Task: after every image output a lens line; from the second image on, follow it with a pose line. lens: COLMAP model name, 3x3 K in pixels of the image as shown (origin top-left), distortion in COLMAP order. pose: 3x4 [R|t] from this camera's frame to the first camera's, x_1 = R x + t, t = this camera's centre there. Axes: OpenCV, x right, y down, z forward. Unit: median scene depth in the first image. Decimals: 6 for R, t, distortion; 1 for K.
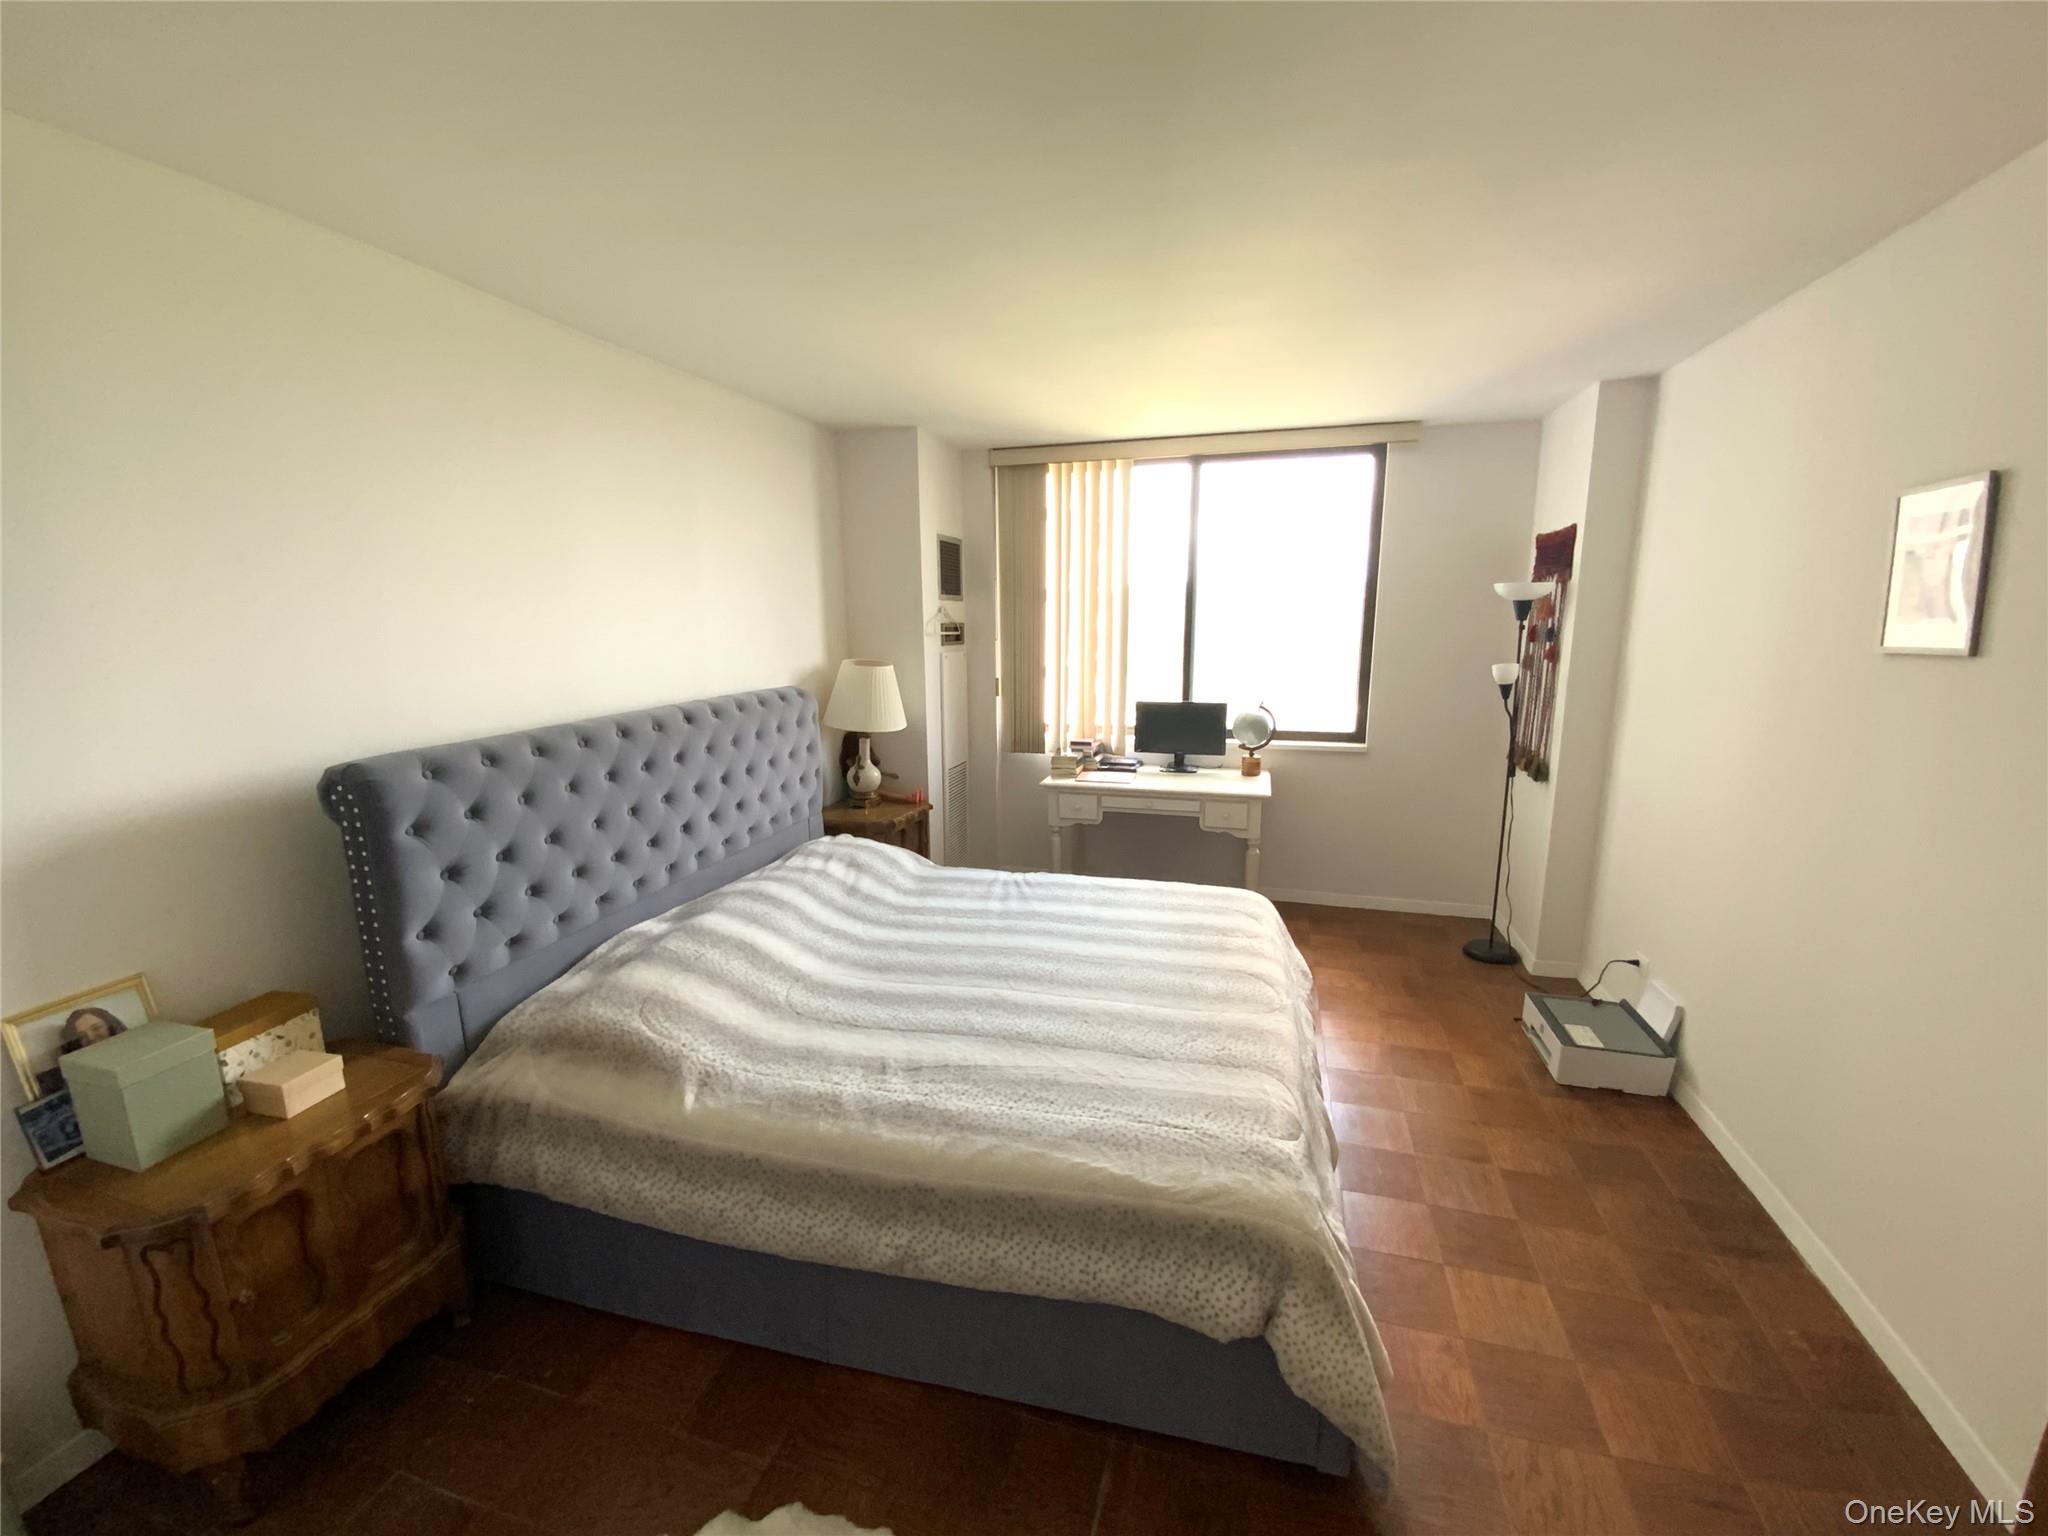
lens RADIAL K [[828.7, 0, 1027.4], [0, 828.7, 773.7], [0, 0, 1]] dist [0.038027, -0.026776]
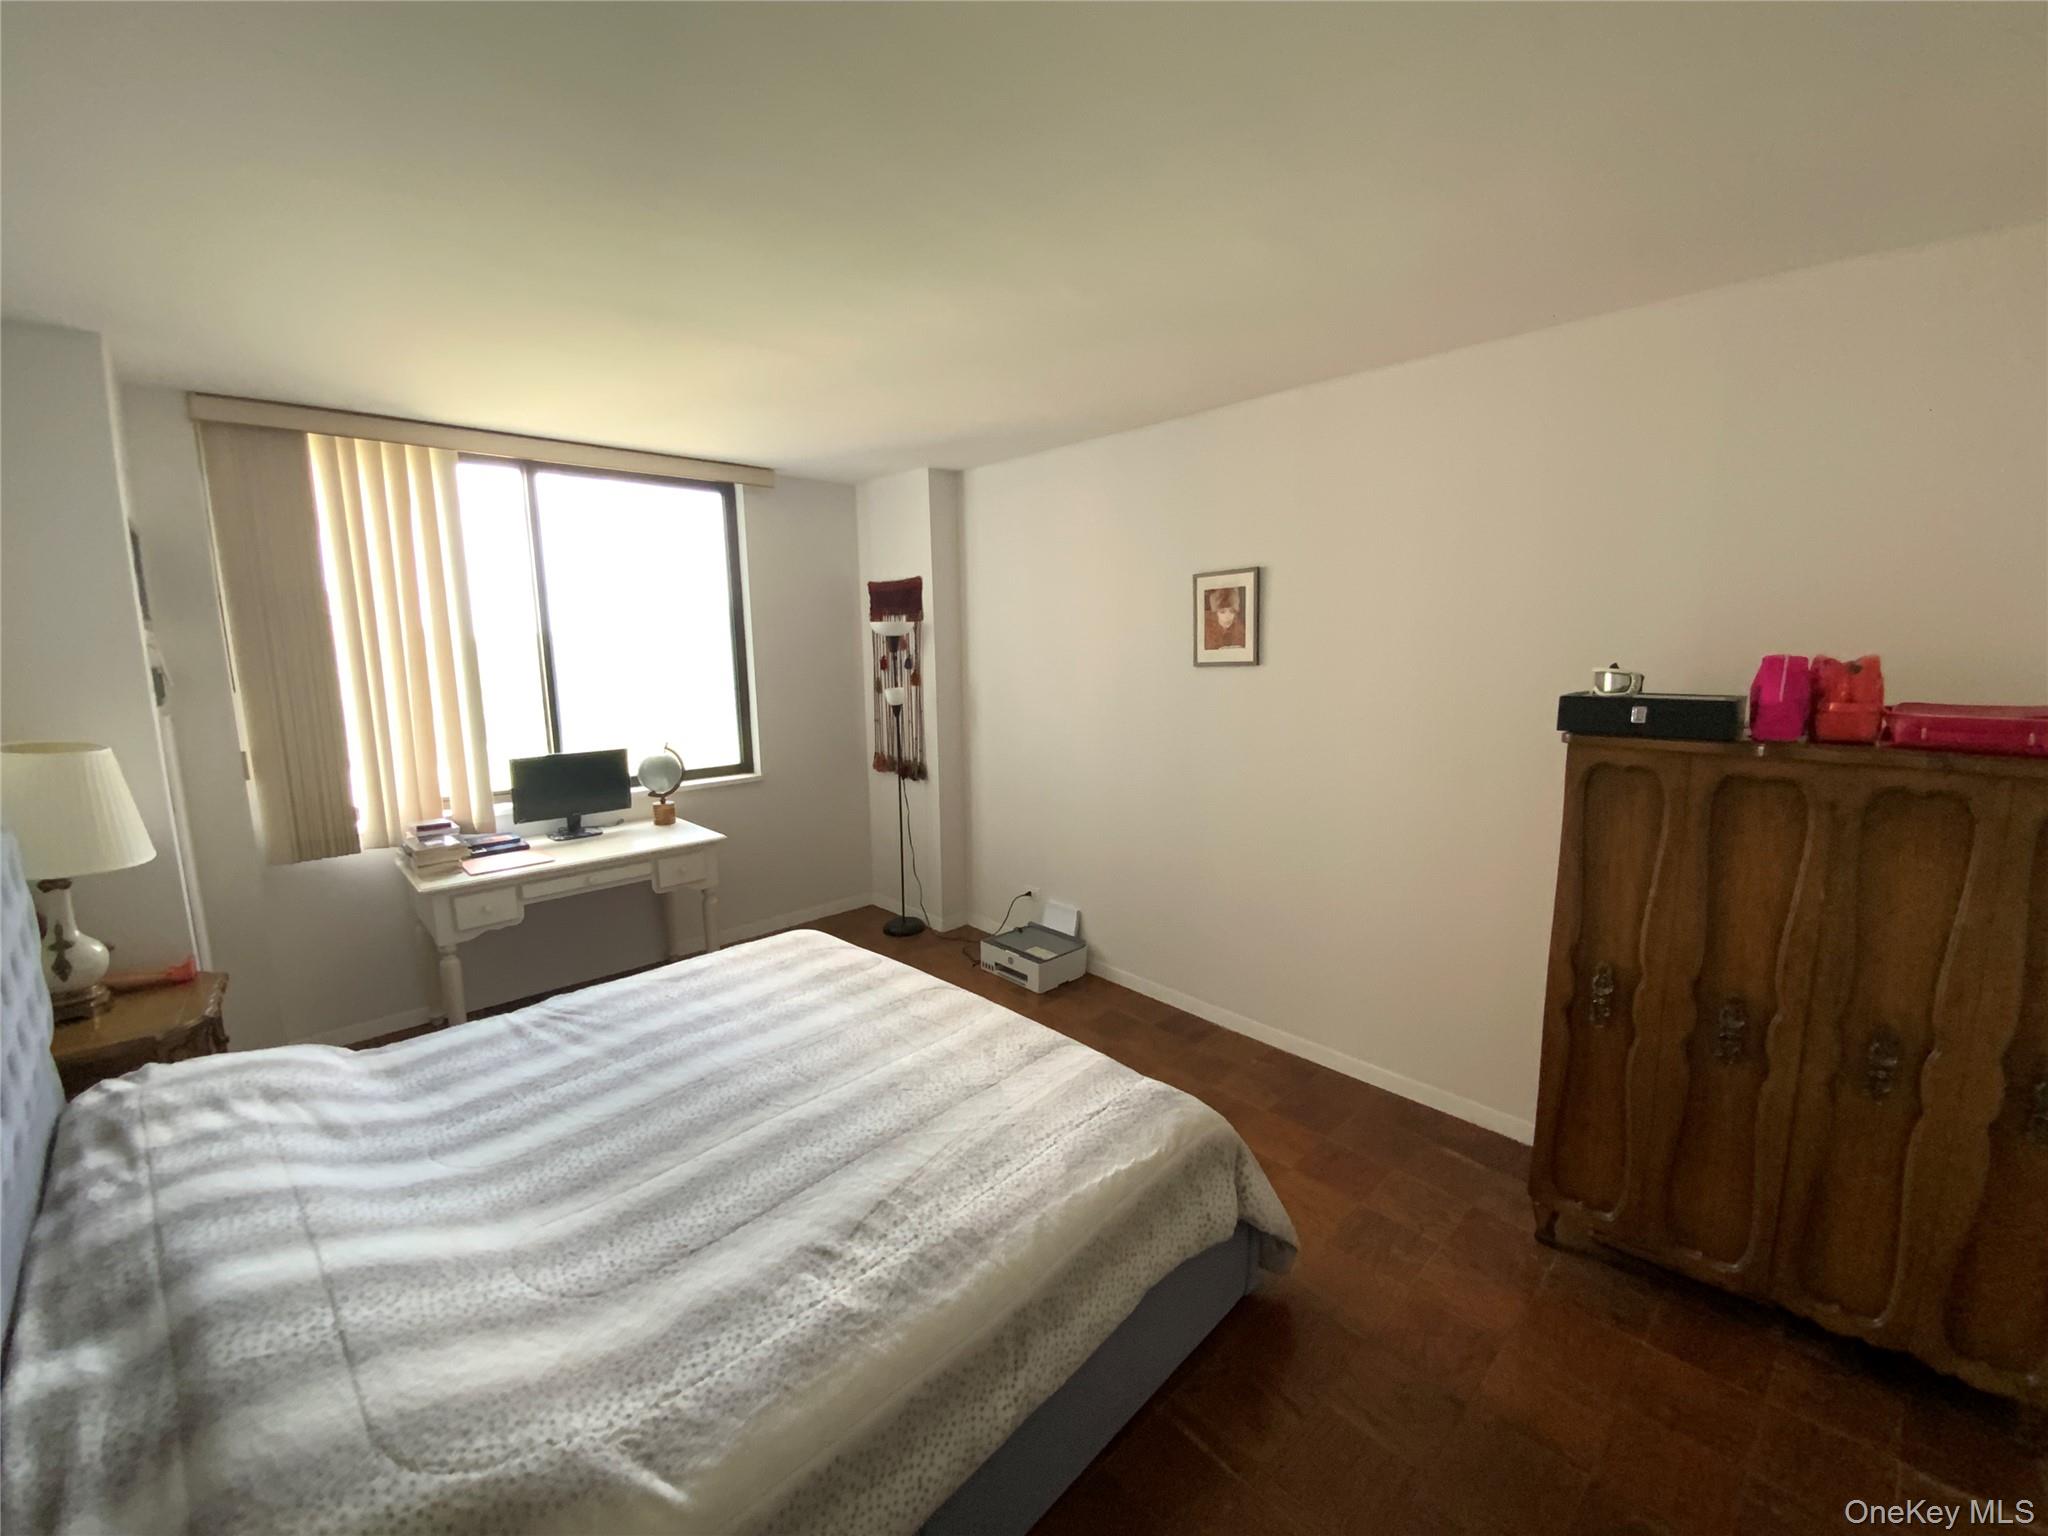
lens RADIAL K [[828.7, 0, 1027.4], [0, 828.7, 773.7], [0, 0, 1]] dist [0.038027, -0.026776]
pose [[0.517158, -0.141828, 0.844057, -0.399827], [0.172435, 0.983219, 0.059559, -0.052767], [-0.838340, 0.114744, 0.532935, 0.240900]]
